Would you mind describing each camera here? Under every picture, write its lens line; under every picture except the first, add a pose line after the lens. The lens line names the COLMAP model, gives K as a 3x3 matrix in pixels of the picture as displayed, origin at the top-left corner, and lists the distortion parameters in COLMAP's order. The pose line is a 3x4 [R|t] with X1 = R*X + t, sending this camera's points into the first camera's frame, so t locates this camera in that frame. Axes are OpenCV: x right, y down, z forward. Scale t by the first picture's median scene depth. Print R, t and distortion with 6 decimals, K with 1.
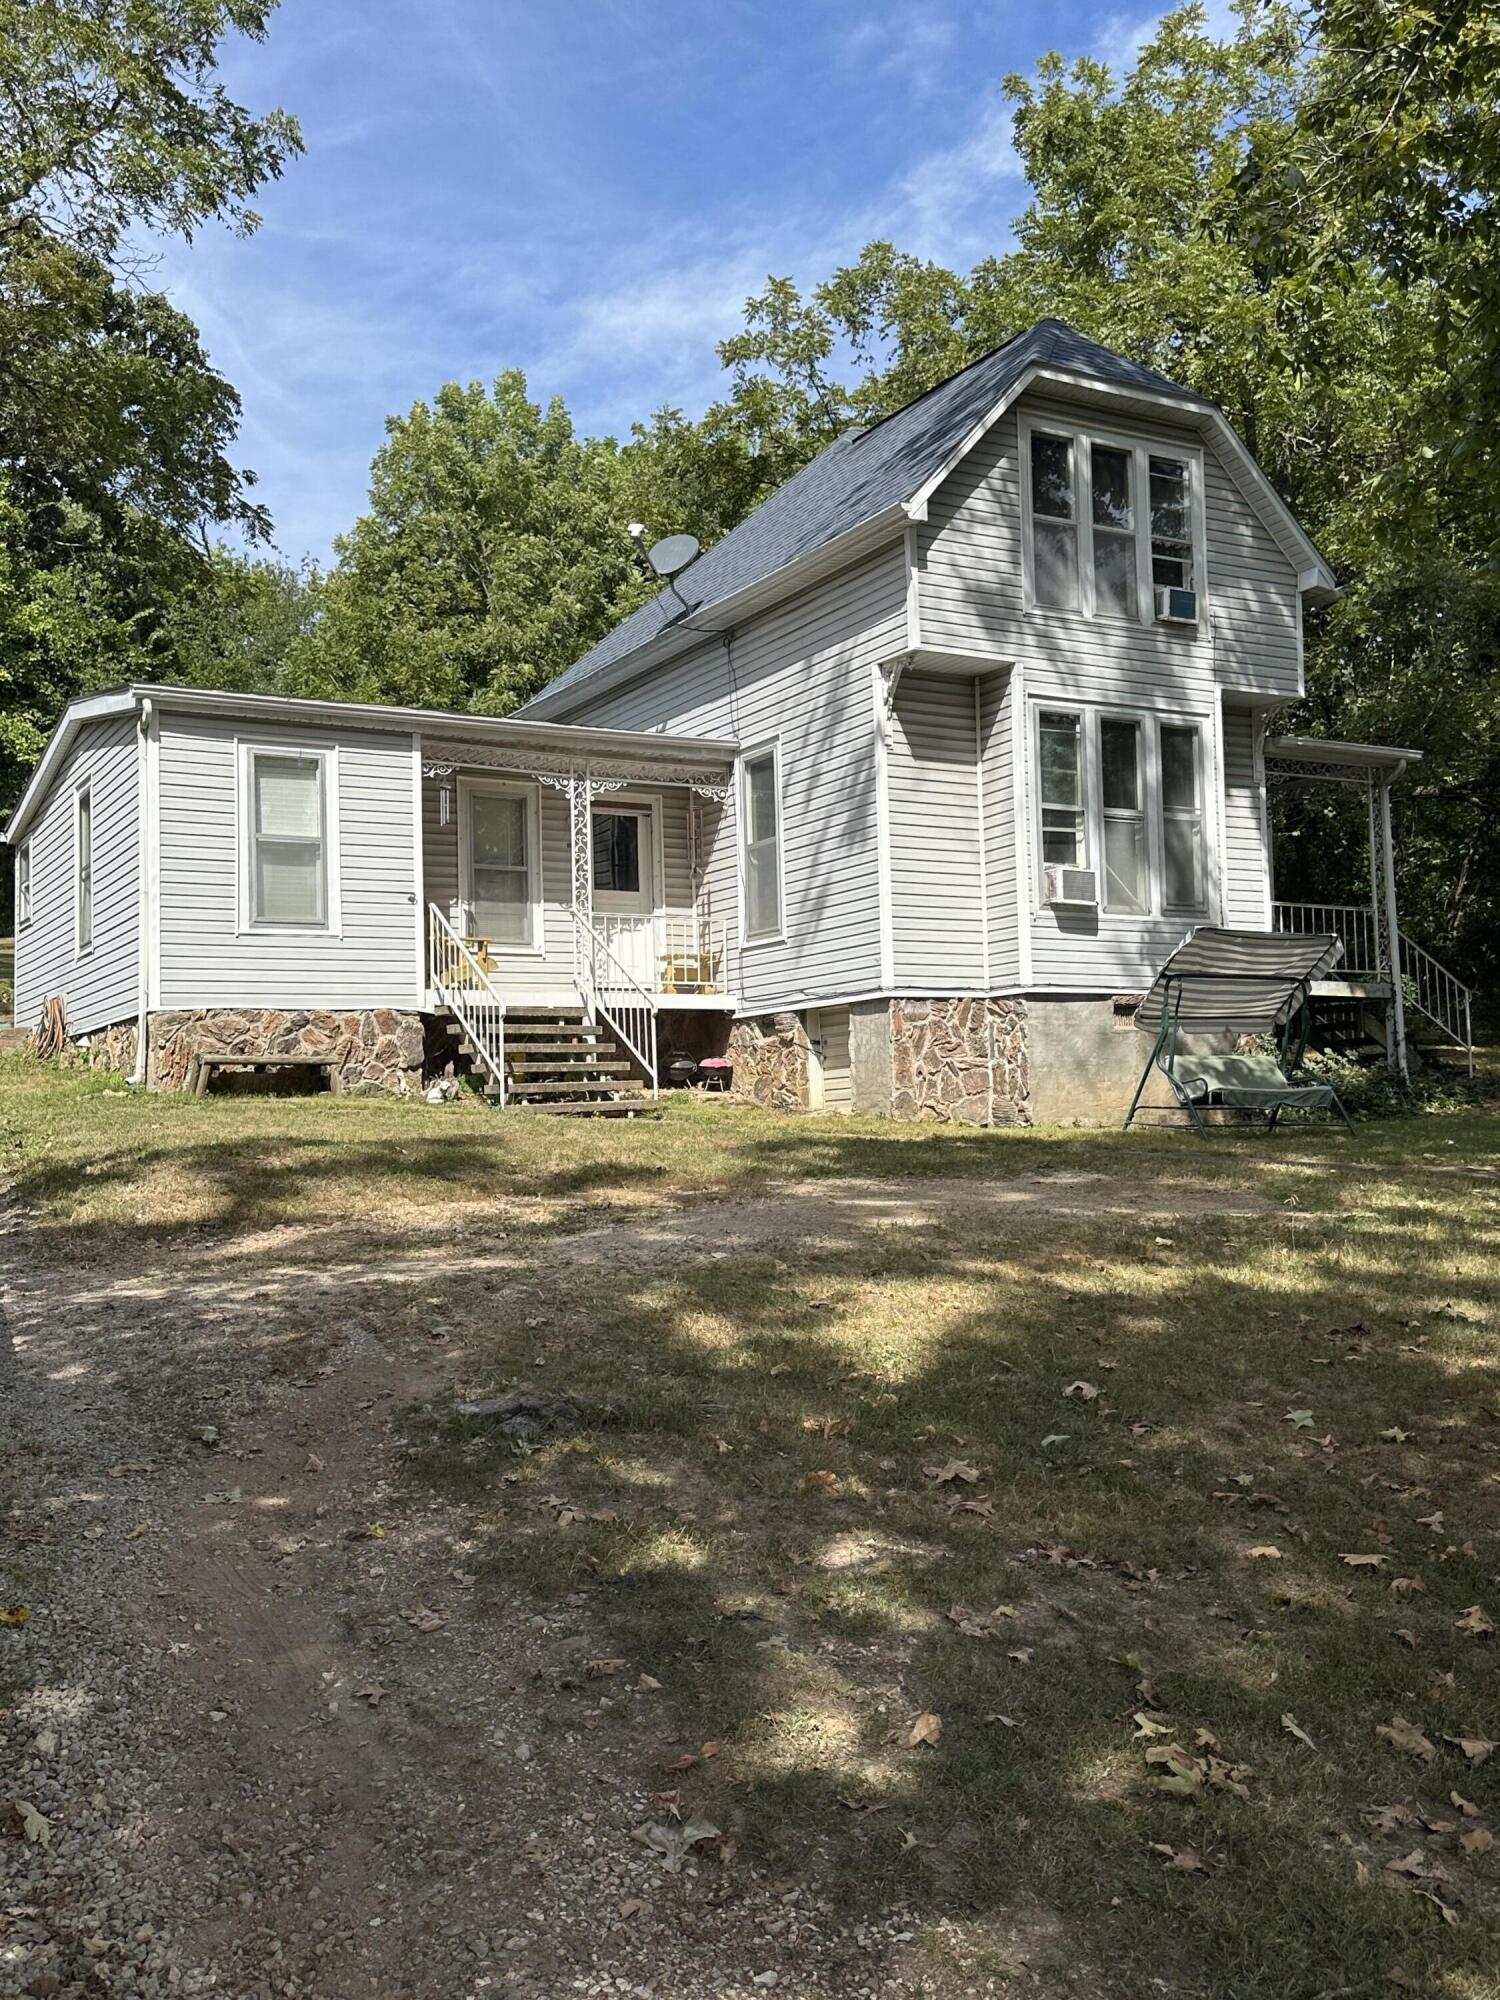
lens RADIAL K [[1808.4, 0, 750.0], [0, 1808.4, 1000.0], [0, 0, 1]] dist [0.101181, -0.004963]
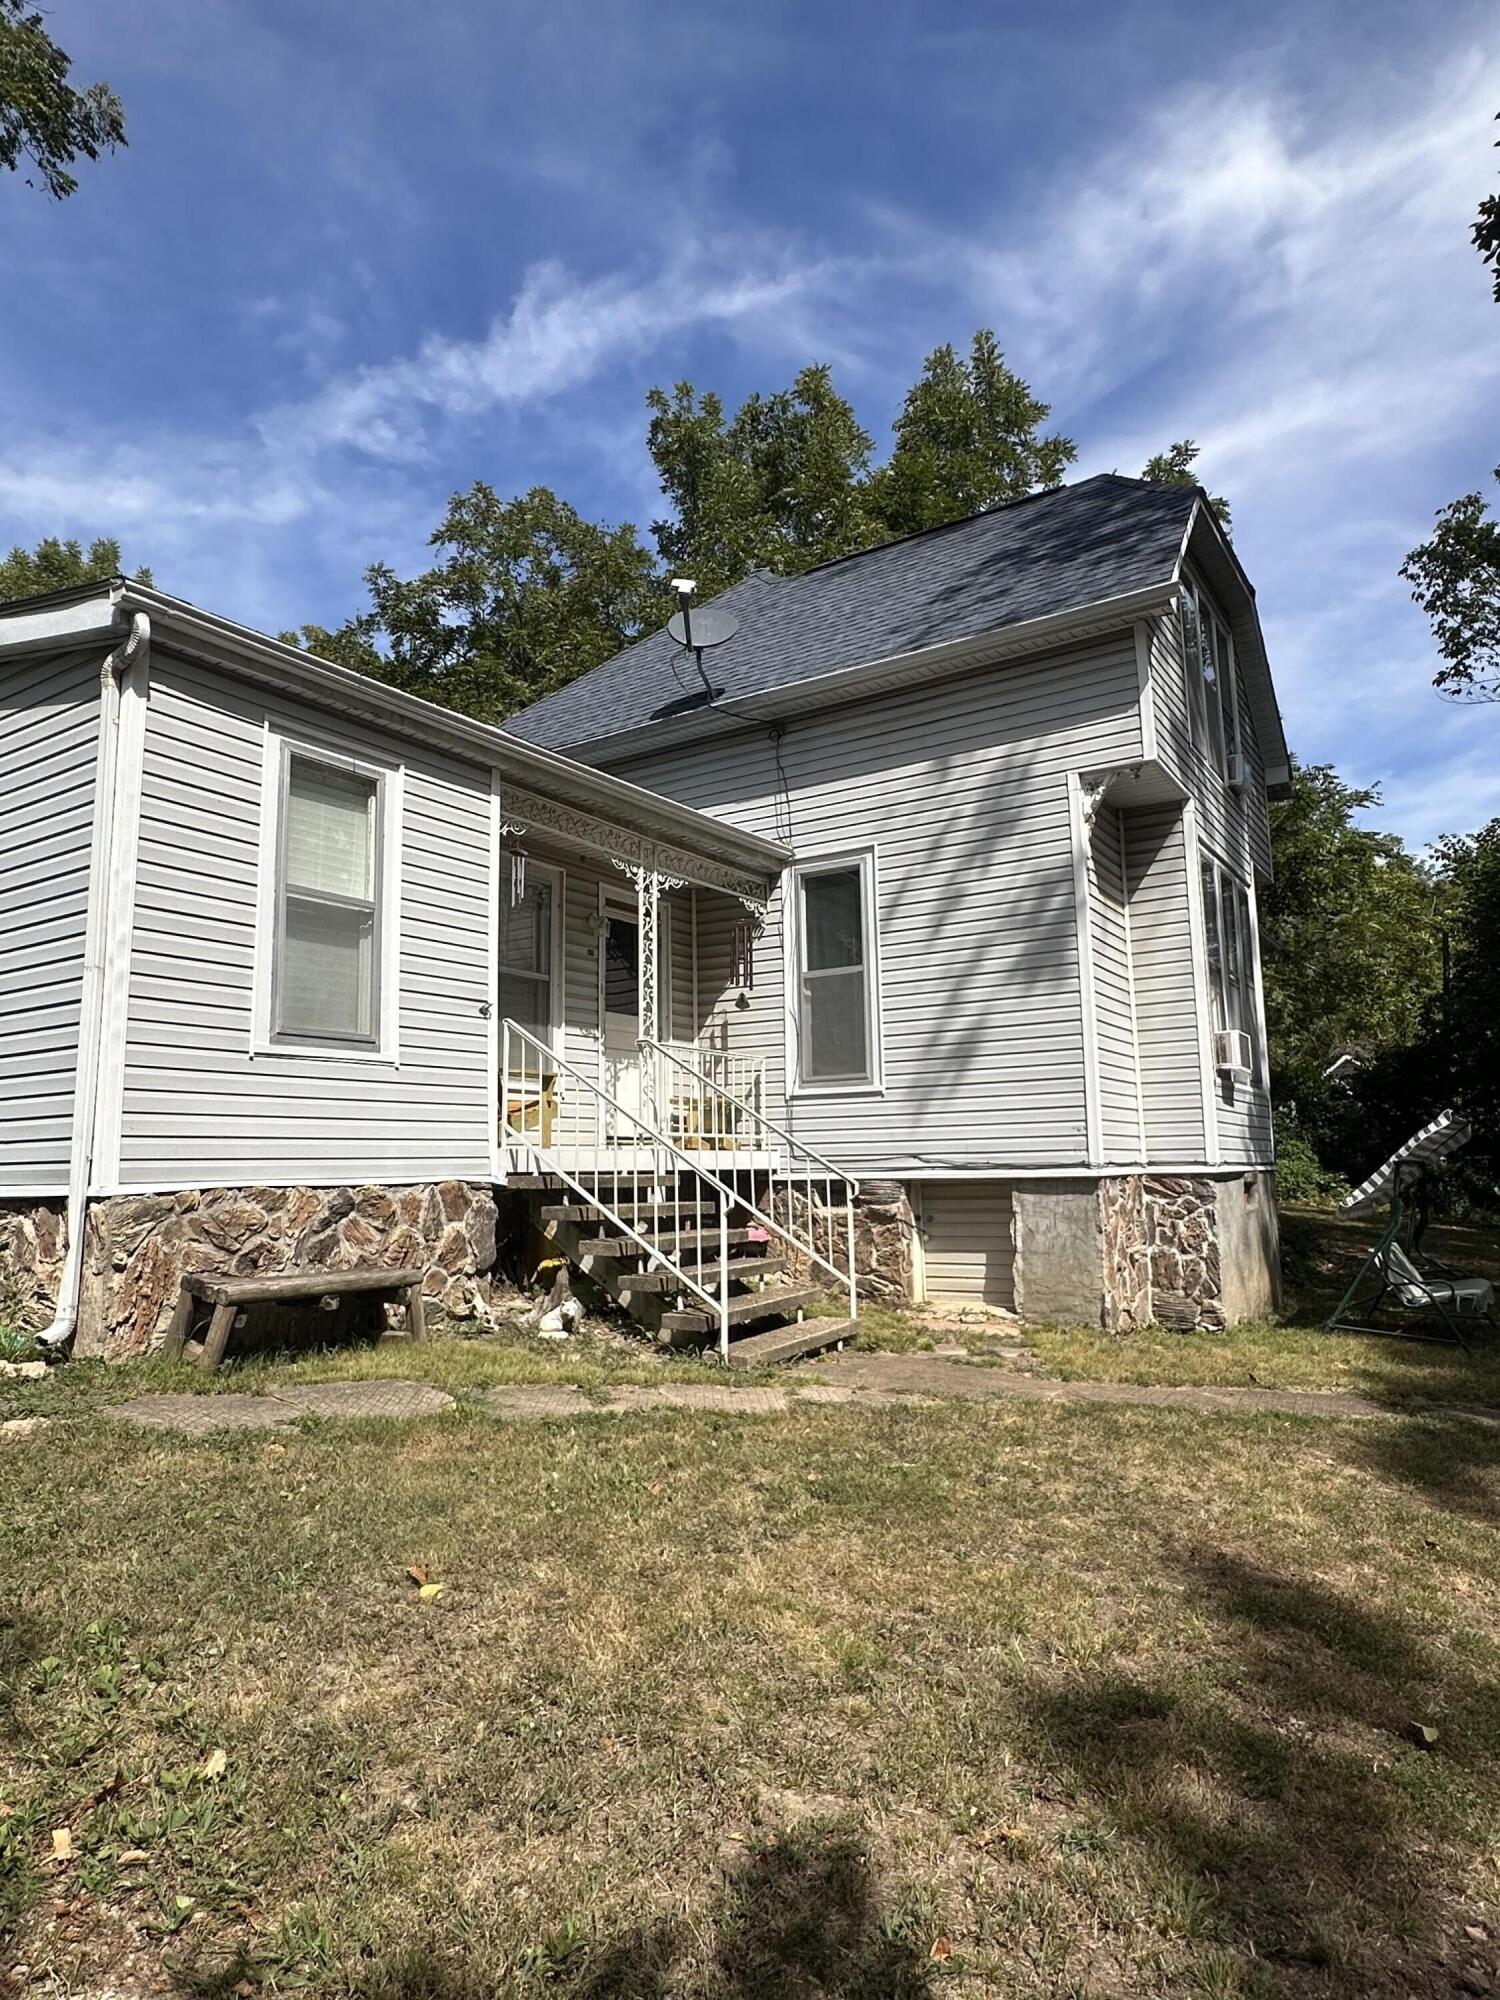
lens RADIAL K [[1202.6, 0, 750.0], [0, 1202.6, 1000.0], [0, 0, 1]] dist [-0.002808, -0.000658]
pose [[0.892261, 0.077318, 0.444852, -0.298286], [-0.042368, 0.995219, -0.087995, -0.025318], [-0.449529, 0.059667, 0.891271, 0.571477]]
